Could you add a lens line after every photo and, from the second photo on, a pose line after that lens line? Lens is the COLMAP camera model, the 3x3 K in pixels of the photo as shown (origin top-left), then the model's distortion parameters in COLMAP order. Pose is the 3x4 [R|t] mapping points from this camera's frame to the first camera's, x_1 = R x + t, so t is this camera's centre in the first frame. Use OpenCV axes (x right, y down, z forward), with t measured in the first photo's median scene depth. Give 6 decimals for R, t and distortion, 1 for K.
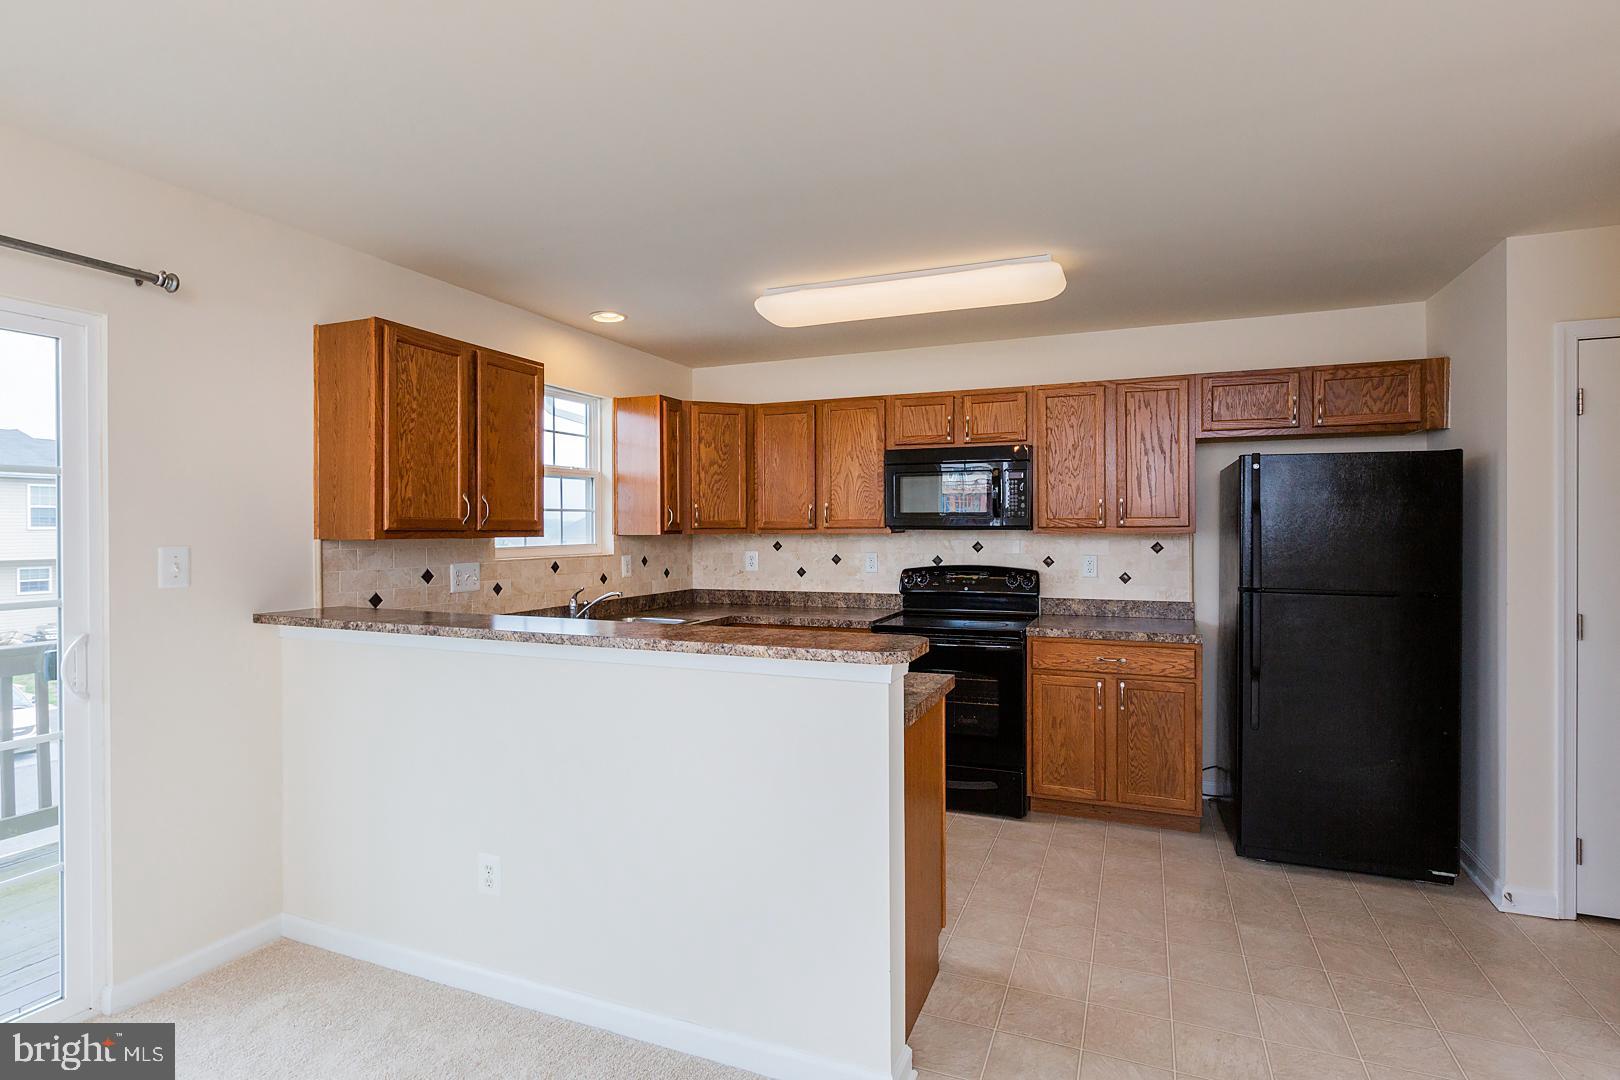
lens RADIAL K [[799.5, 0, 814.1], [0, 799.5, 529.4], [0, 0, 1]] dist [0.000035, 0.000643]
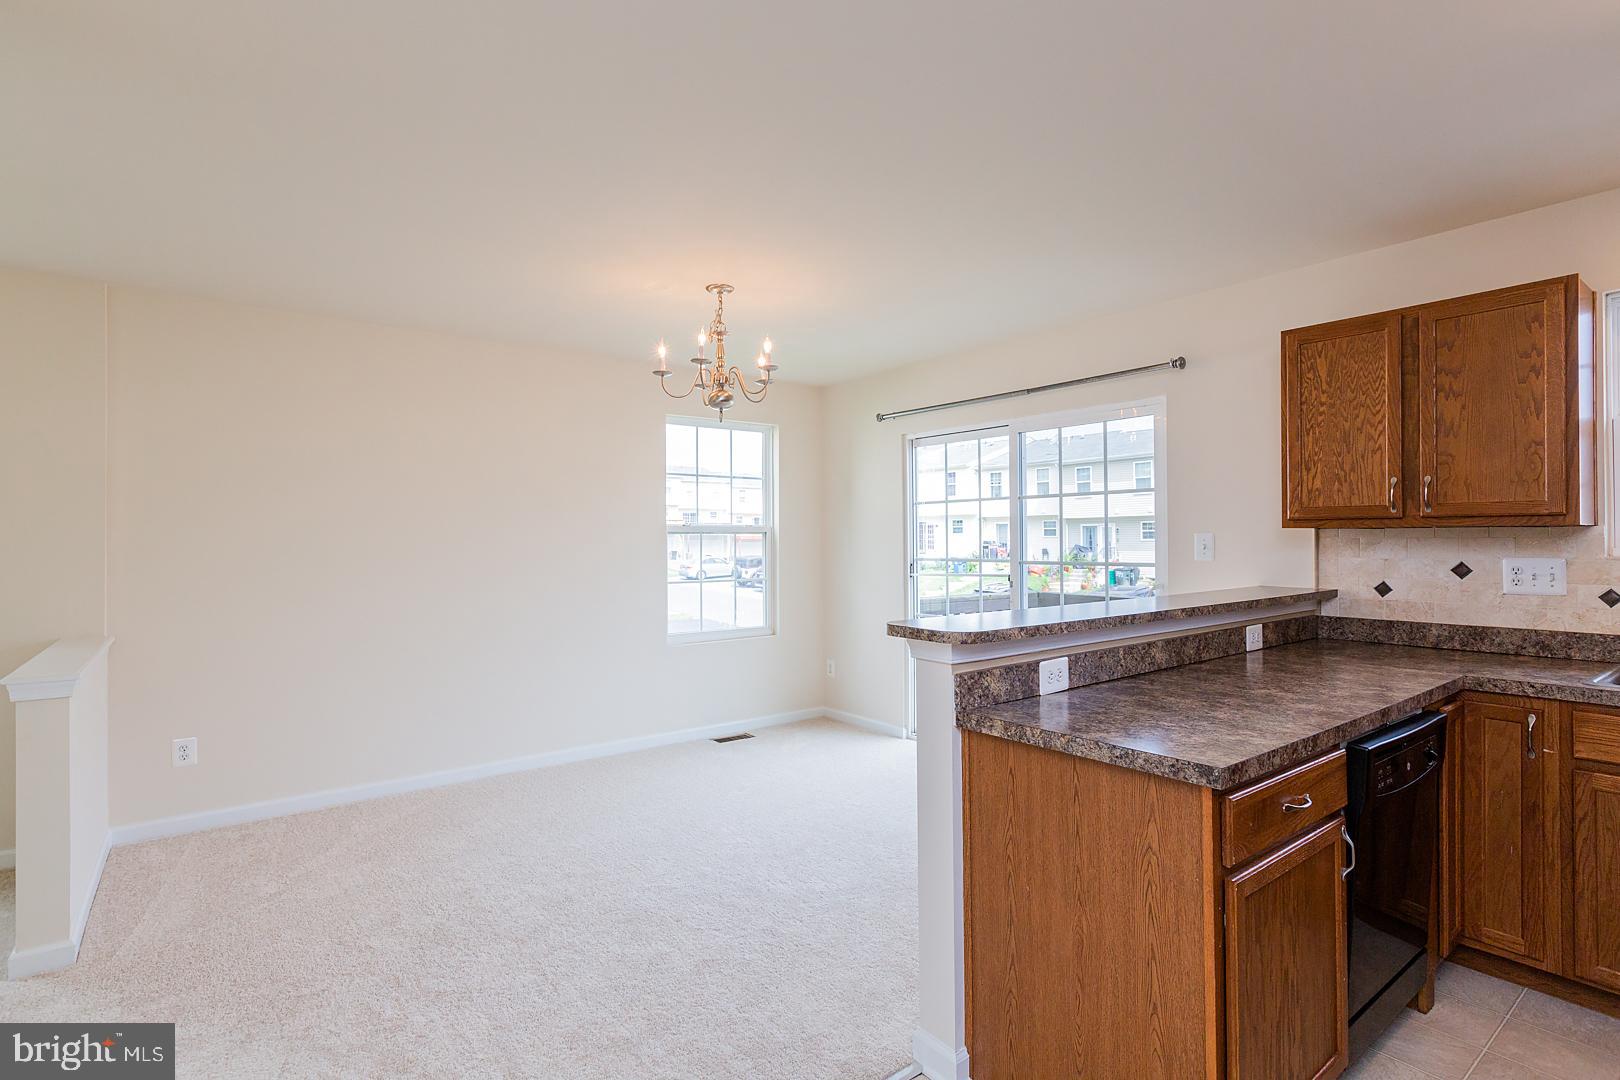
lens RADIAL K [[782.1, 0, 809.5], [0, 782.1, 534.5], [0, 0, 1]] dist [-0.001428, 0.000277]
pose [[-0.502846, 0.001866, -0.864374, 0.492824], [0.007139, 0.999973, -0.001995, 0.012590], [0.864347, -0.007173, -0.502845, 0.646023]]
